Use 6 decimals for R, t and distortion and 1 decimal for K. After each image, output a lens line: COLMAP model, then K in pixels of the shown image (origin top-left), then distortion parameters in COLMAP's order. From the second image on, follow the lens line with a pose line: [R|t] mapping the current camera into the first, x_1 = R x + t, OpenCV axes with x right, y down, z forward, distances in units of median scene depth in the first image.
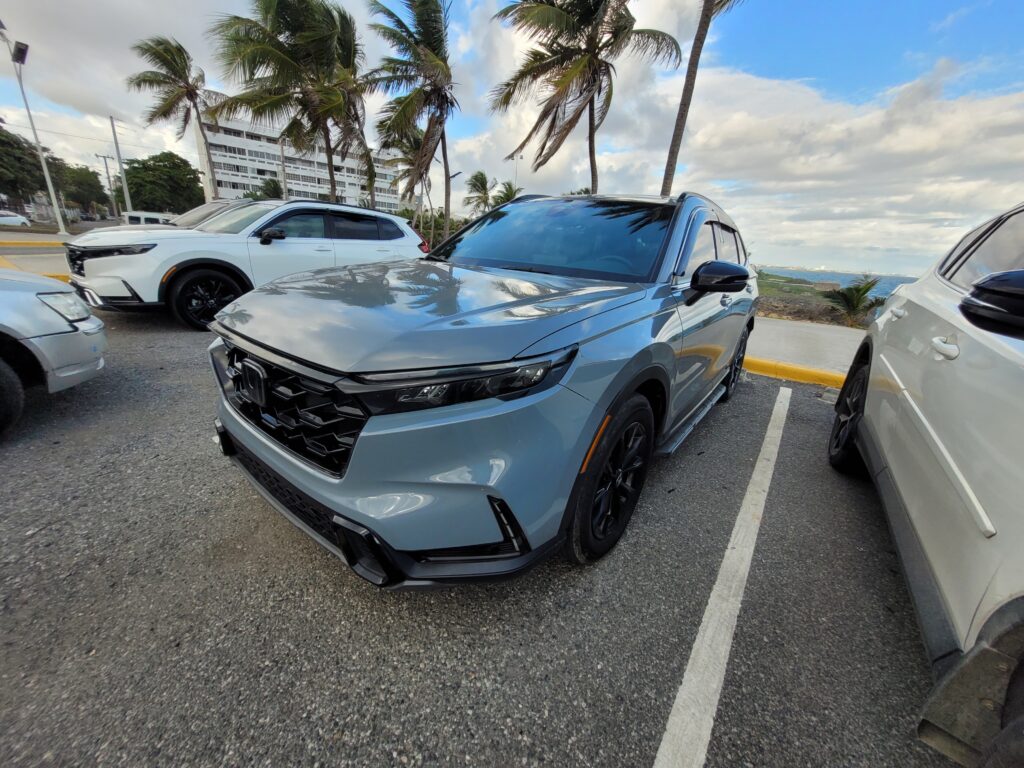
lens RADIAL K [[407.3, 0, 512.0], [0, 407.3, 384.0], [0, 0, 1]] dist [0.001874, 0.000376]
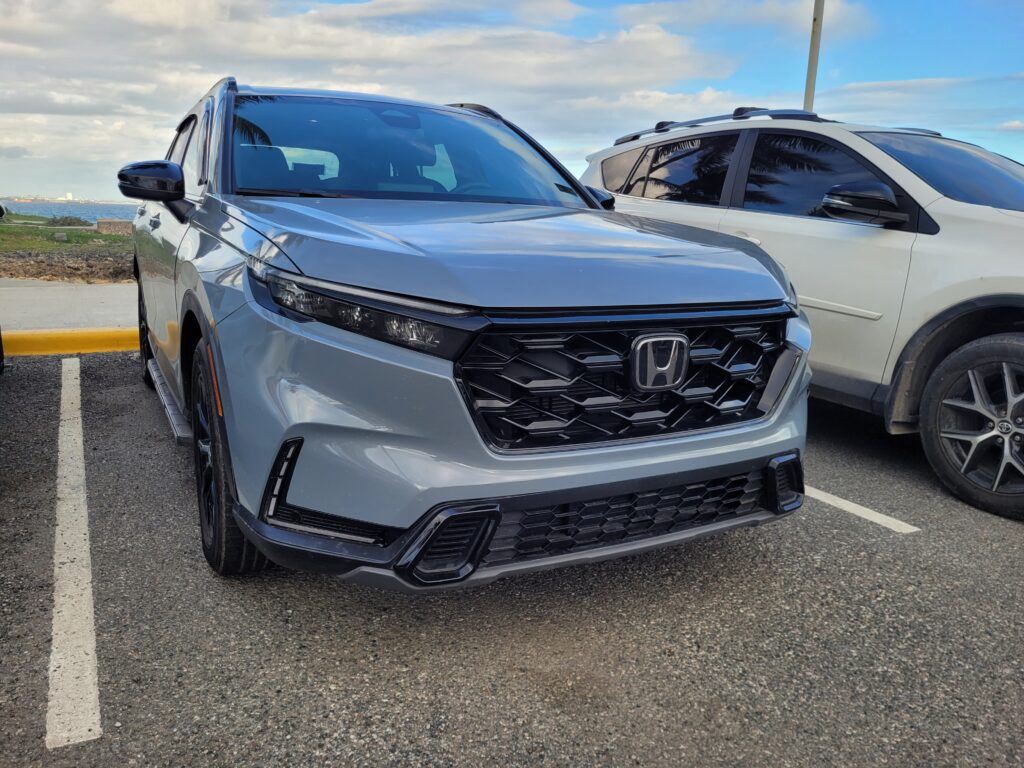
lens RADIAL K [[824.9, 0, 512.0], [0, 824.9, 384.0], [0, 0, 1]] dist [-0.007445, -0.006870]
pose [[0.373927, -0.231824, 0.898018, -0.102530], [0.281880, 0.950861, 0.128093, -0.010820], [-0.883585, 0.205235, 0.420899, 0.030933]]
